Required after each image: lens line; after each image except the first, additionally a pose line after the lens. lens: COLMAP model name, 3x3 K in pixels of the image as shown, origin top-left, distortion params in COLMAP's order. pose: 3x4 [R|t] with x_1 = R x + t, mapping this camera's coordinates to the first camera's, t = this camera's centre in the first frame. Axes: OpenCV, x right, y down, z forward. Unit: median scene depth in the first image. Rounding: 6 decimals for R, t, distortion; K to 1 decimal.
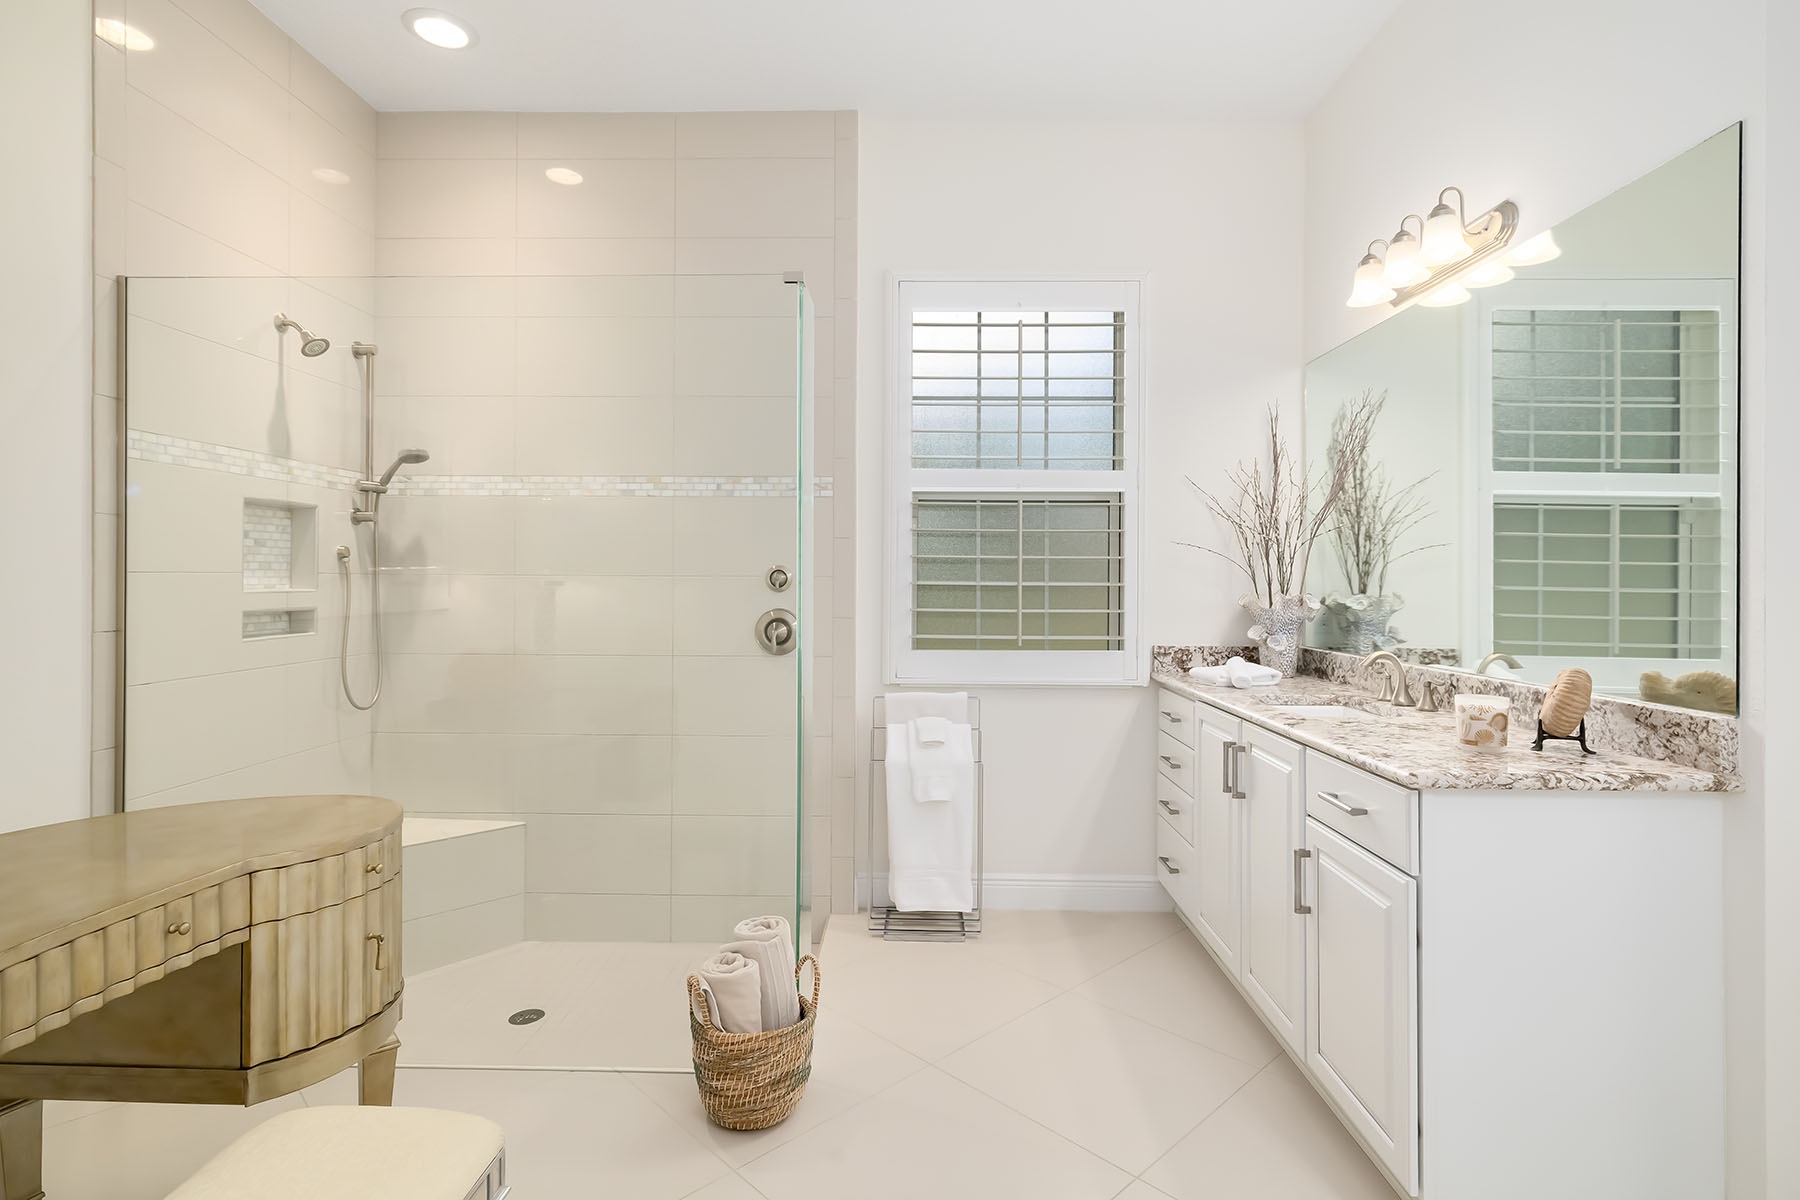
lens RADIAL K [[926.0, 0, 909.2], [0, 926.0, 596.1], [0, 0, 1]] dist [-0.000749, 0.000248]
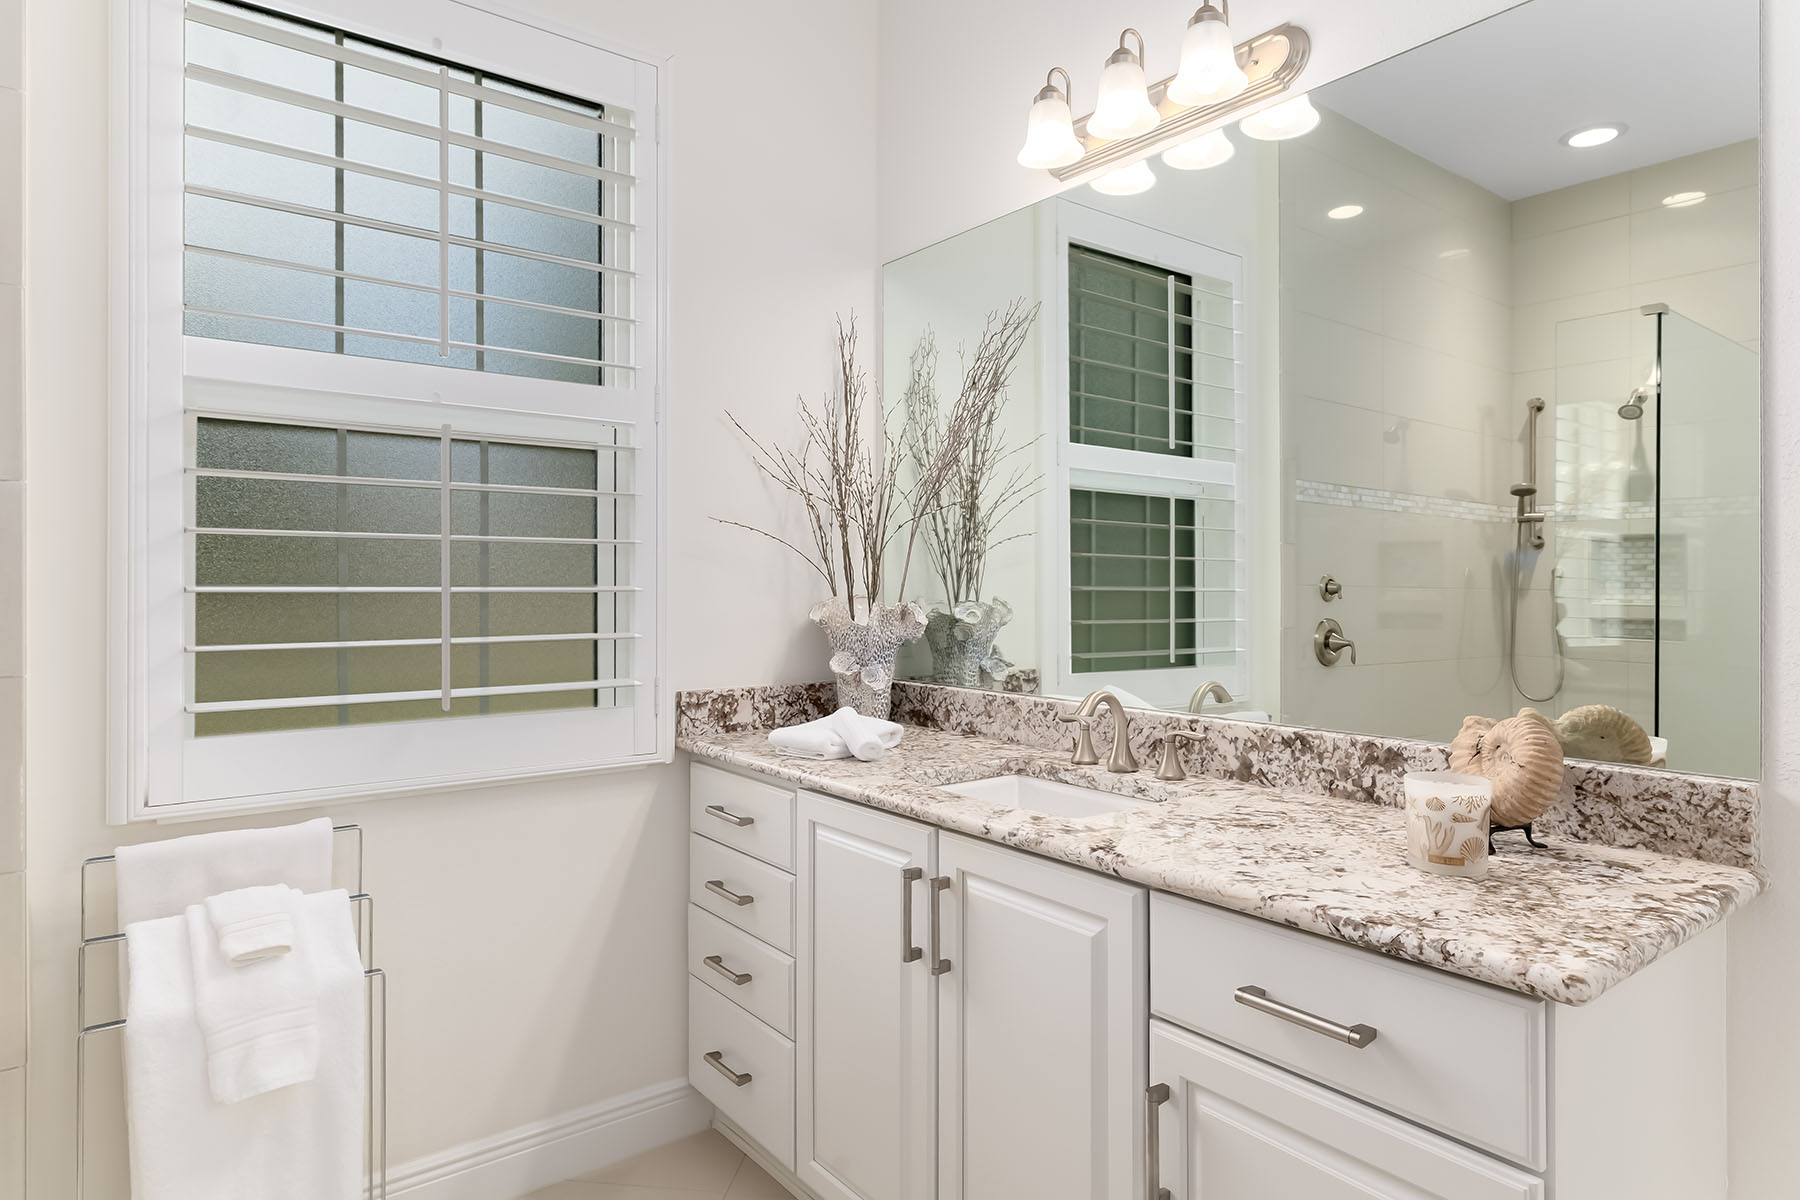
lens RADIAL K [[1047.5, 0, 899.1], [0, 1047.5, 587.2], [0, 0, 1]] dist [0.002053, 0.001682]
pose [[0.786593, -0.007324, 0.617429, -0.041369], [0.013719, 0.999890, -0.005618, -0.008529], [-0.617320, 0.012890, 0.786607, 0.409202]]
